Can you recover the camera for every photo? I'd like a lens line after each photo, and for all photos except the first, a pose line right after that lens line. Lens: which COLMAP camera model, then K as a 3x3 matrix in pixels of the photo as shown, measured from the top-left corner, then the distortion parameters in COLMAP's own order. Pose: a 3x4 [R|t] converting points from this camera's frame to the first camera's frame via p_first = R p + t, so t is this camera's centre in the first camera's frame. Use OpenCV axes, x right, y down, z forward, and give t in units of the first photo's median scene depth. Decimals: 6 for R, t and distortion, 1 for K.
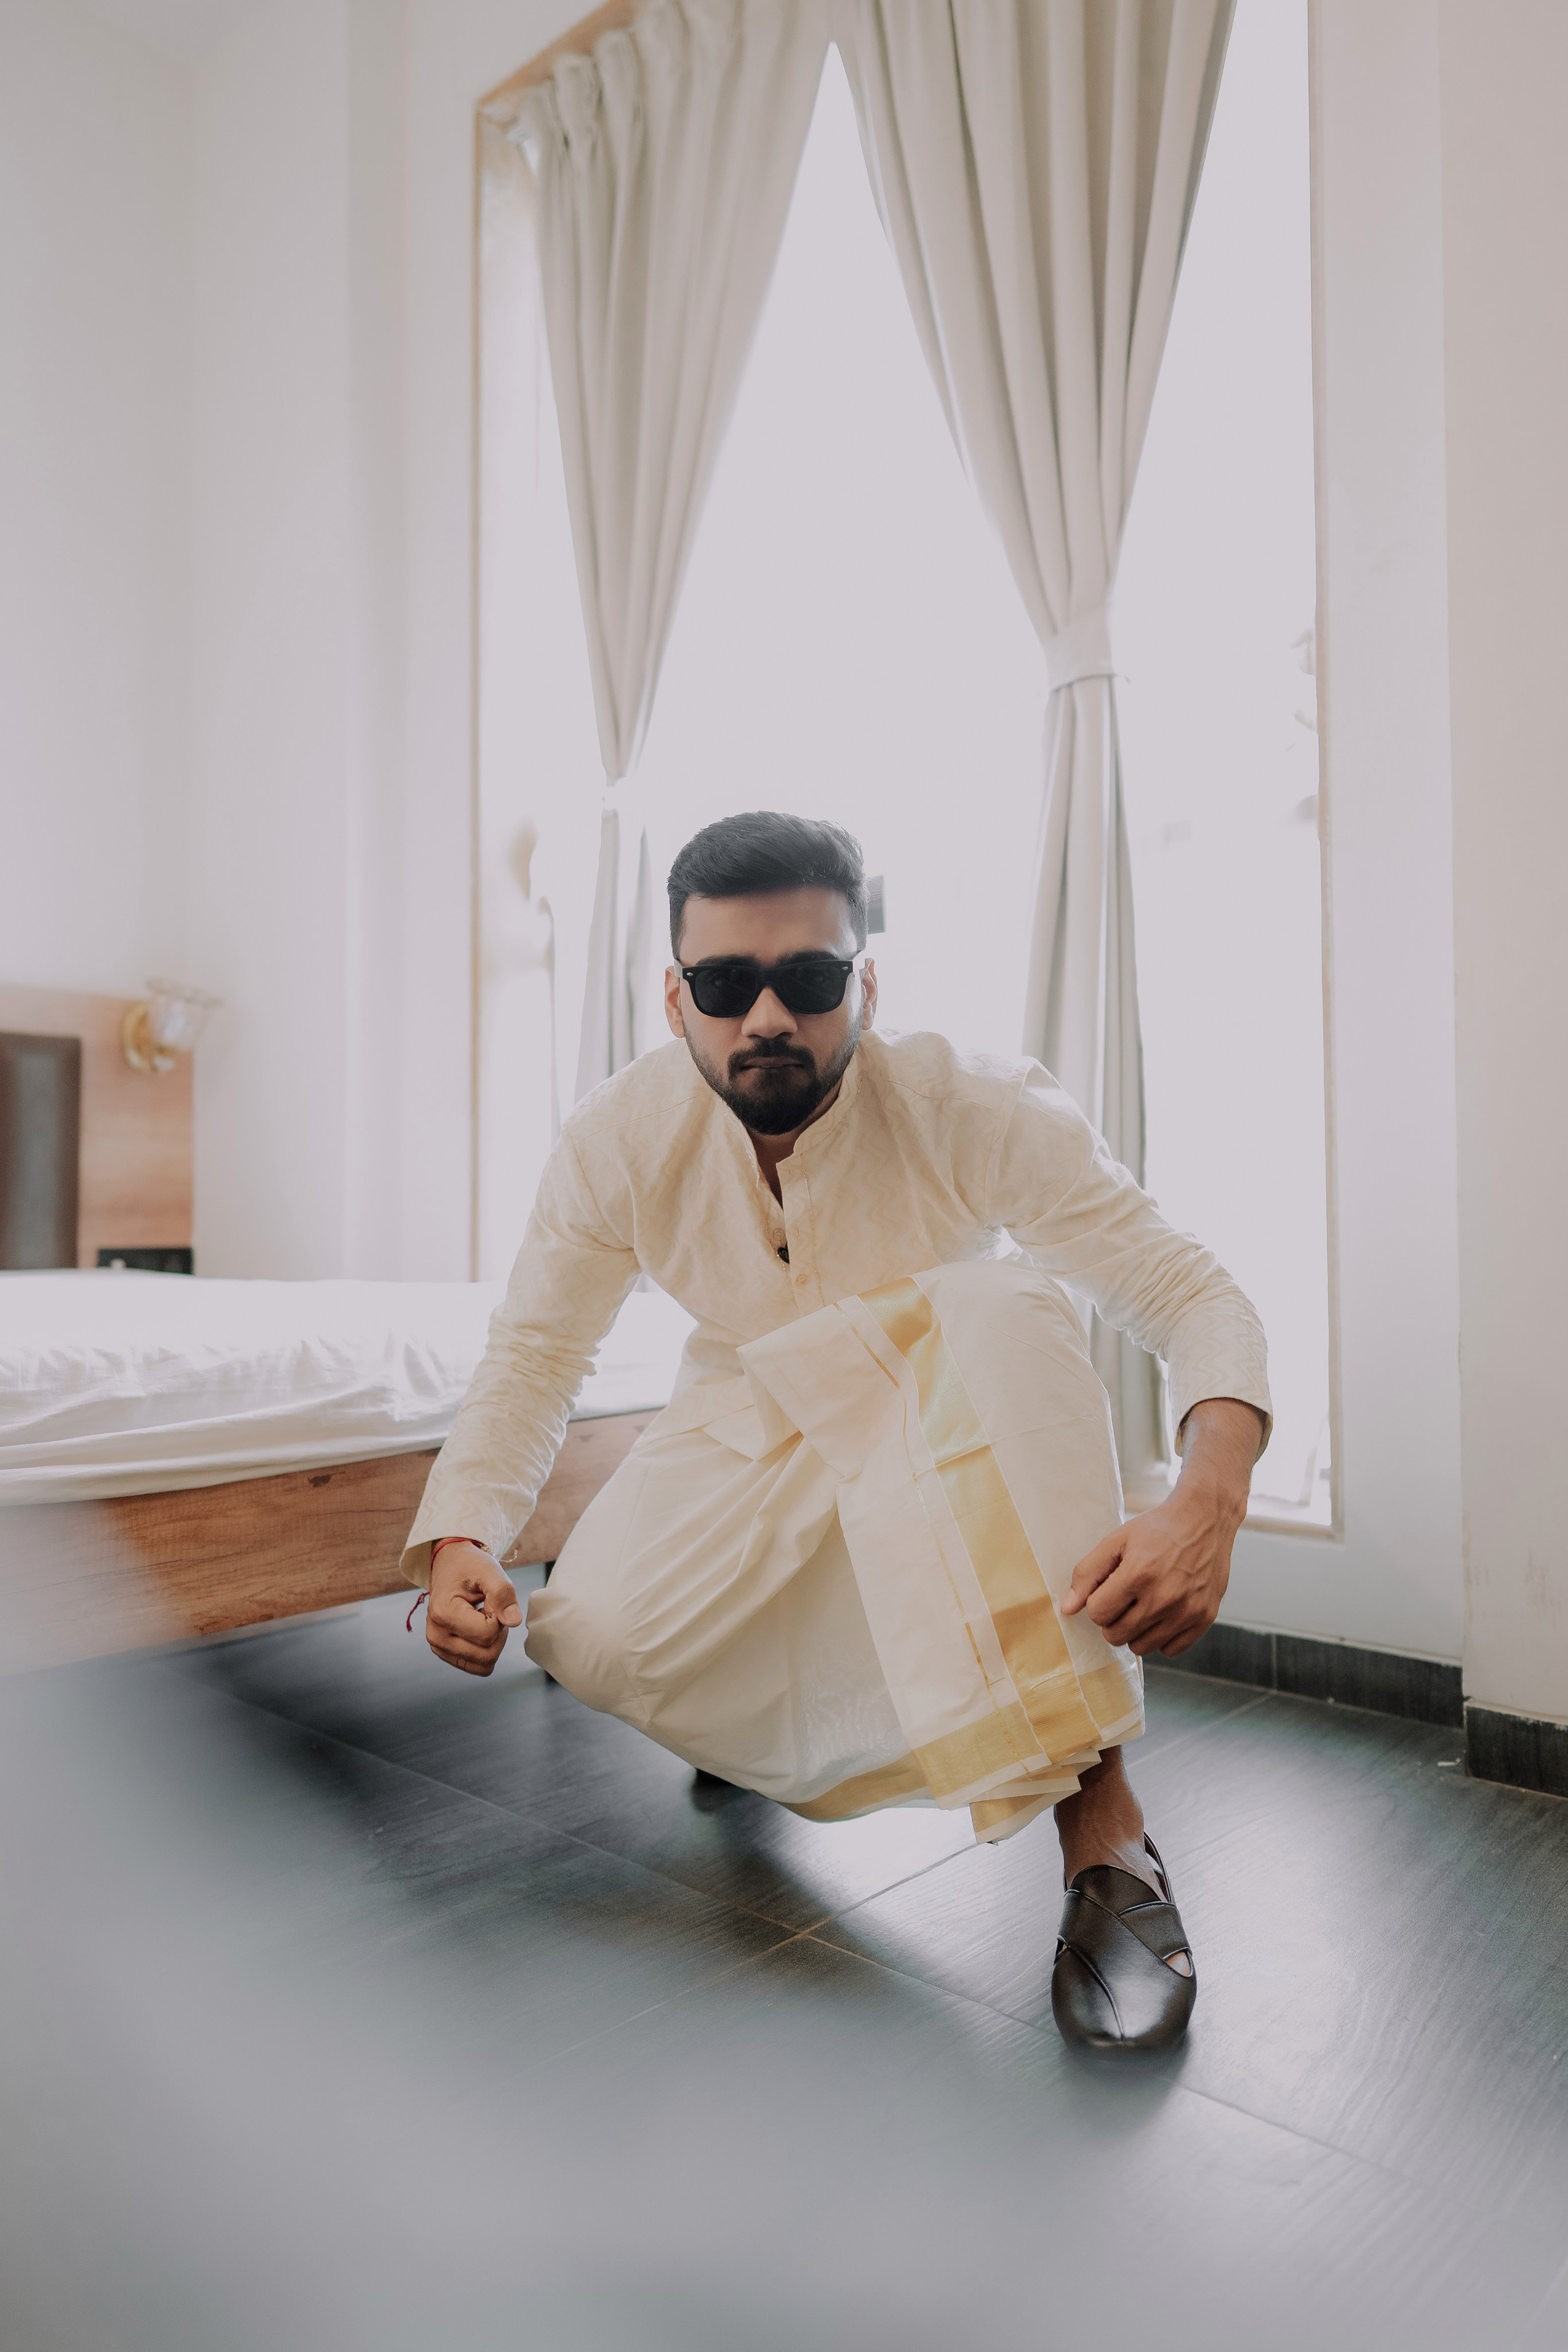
lens RADIAL K [[1574.4, 0, 790.7], [0, 1574.4, 1171.7], [0, 0, 1]] dist [0.001663, 0.006900]
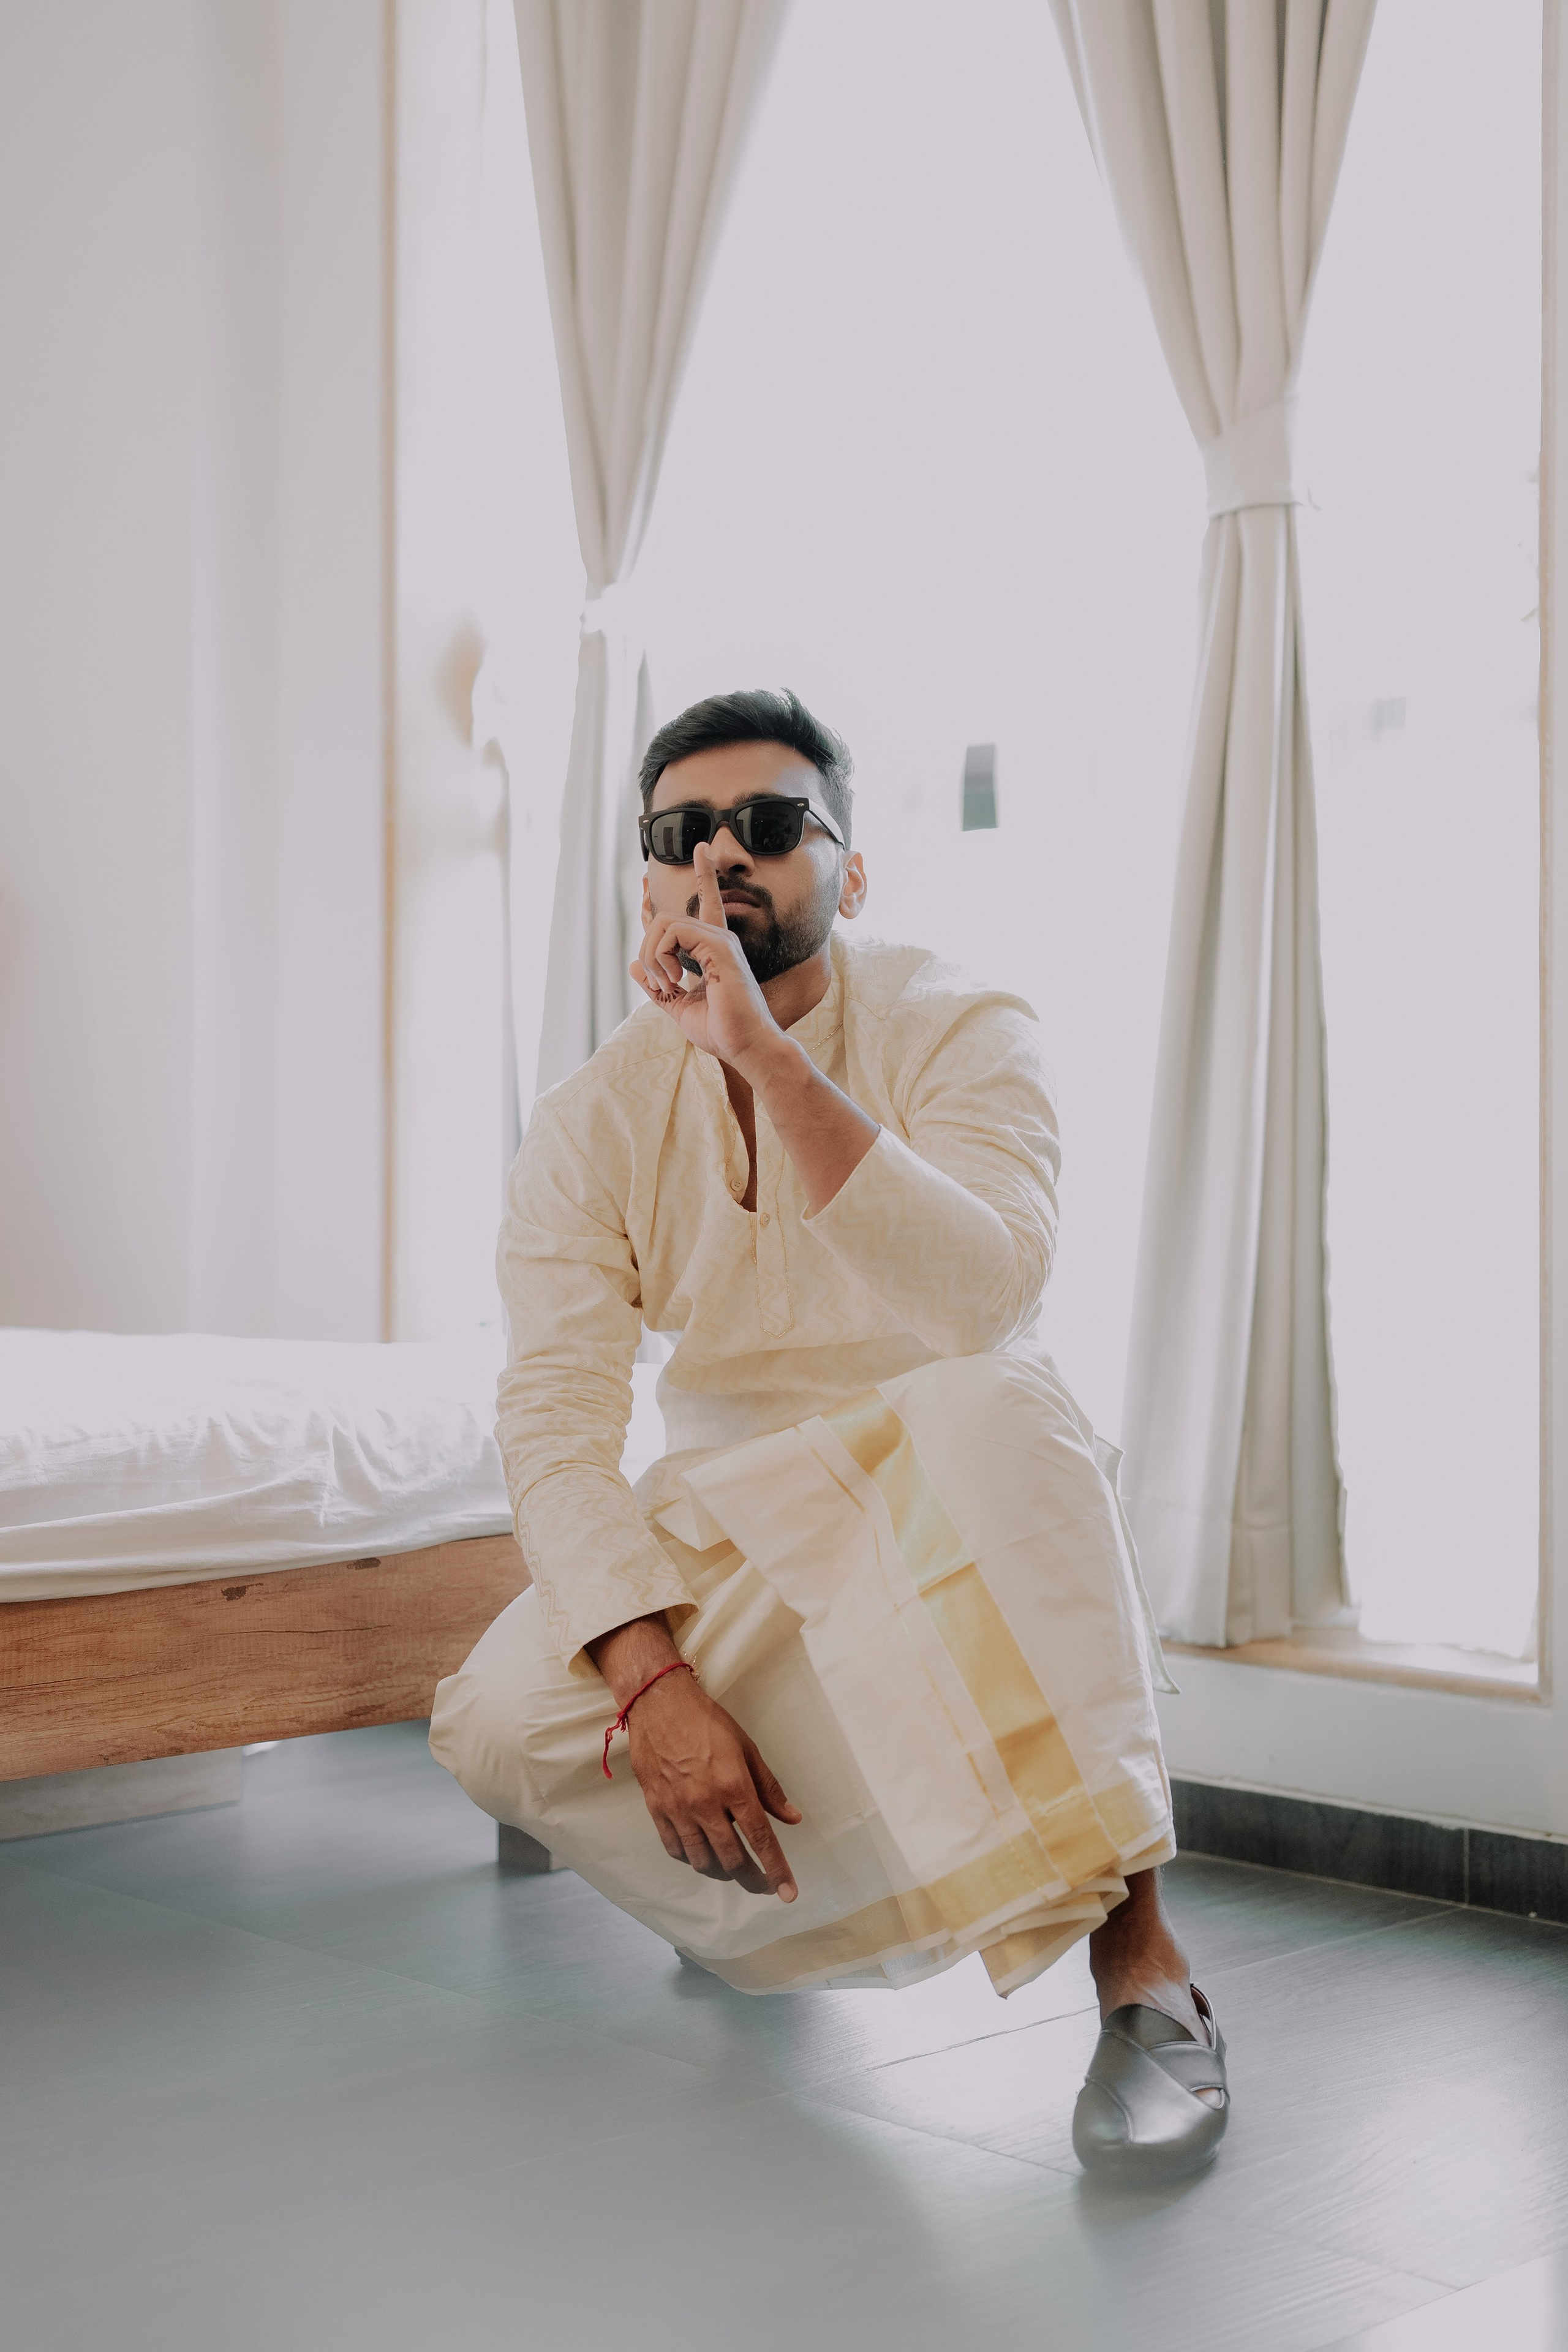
lens RADIAL K [[3242.2, 0, 792.7], [0, 3242.2, 1197.8], [0, 0, 1]] dist [0.027347, 0.000000]
pose [[0.998292, 0.008246, -0.057839, 0.067308], [-0.005946, 0.999189, 0.039822, -0.059490], [0.058120, -0.039411, 0.997531, -0.494175]]
